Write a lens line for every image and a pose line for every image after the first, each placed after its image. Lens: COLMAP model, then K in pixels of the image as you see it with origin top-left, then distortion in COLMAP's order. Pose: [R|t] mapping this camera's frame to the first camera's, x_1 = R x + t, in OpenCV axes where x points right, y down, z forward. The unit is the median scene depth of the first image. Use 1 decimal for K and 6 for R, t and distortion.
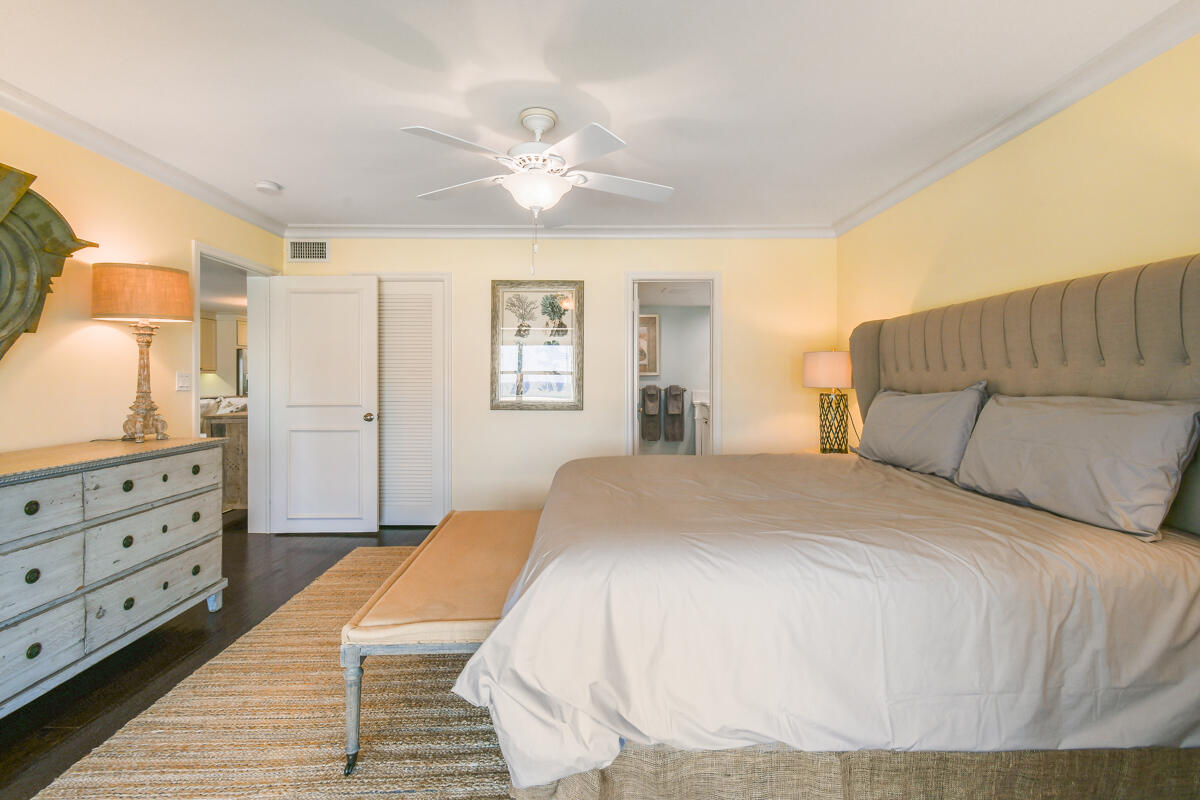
lens RADIAL K [[540.3, 0, 597.8], [0, 540.3, 379.8], [0, 0, 1]] dist [0.000102, -0.000416]
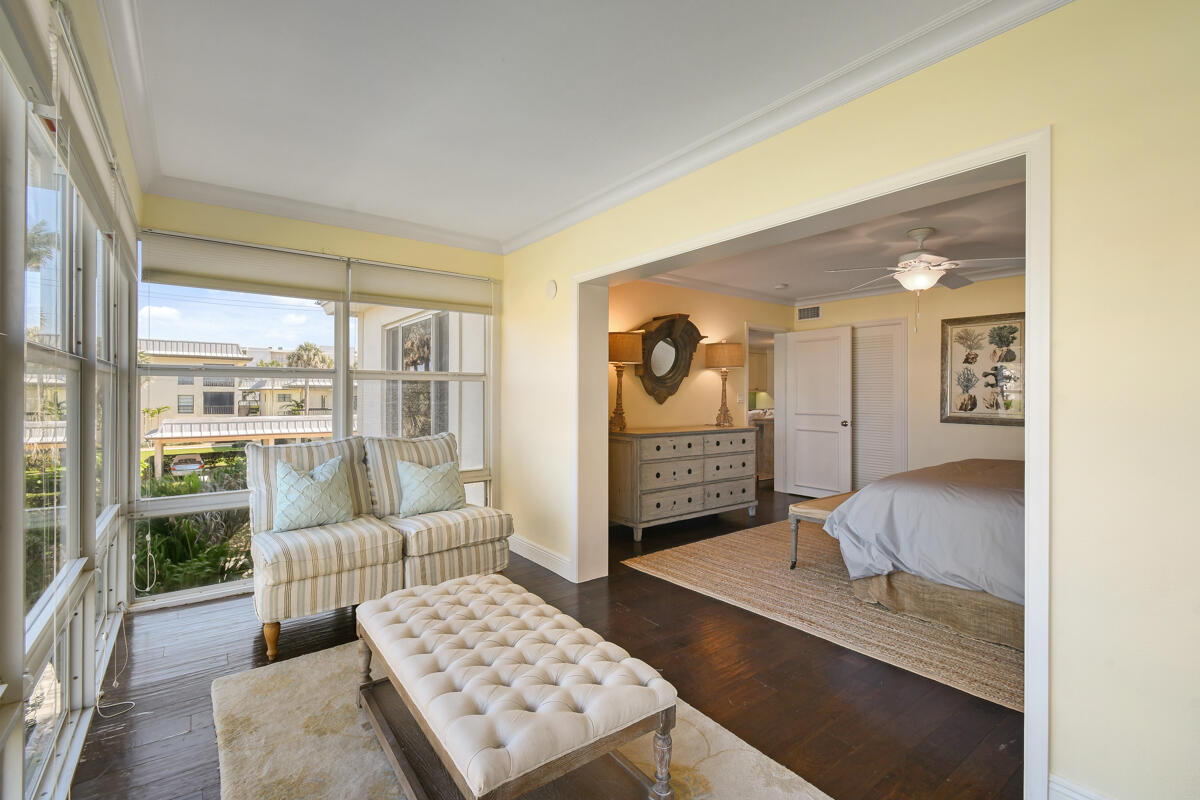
lens RADIAL K [[540.3, 0, 597.8], [0, 540.3, 379.8], [0, 0, 1]] dist [0.000102, -0.000416]
pose [[0.594437, -0.016877, -0.803965, 0.561538], [-0.009990, 0.999548, -0.028369, -0.001285], [0.804080, 0.024895, 0.593999, -0.647493]]
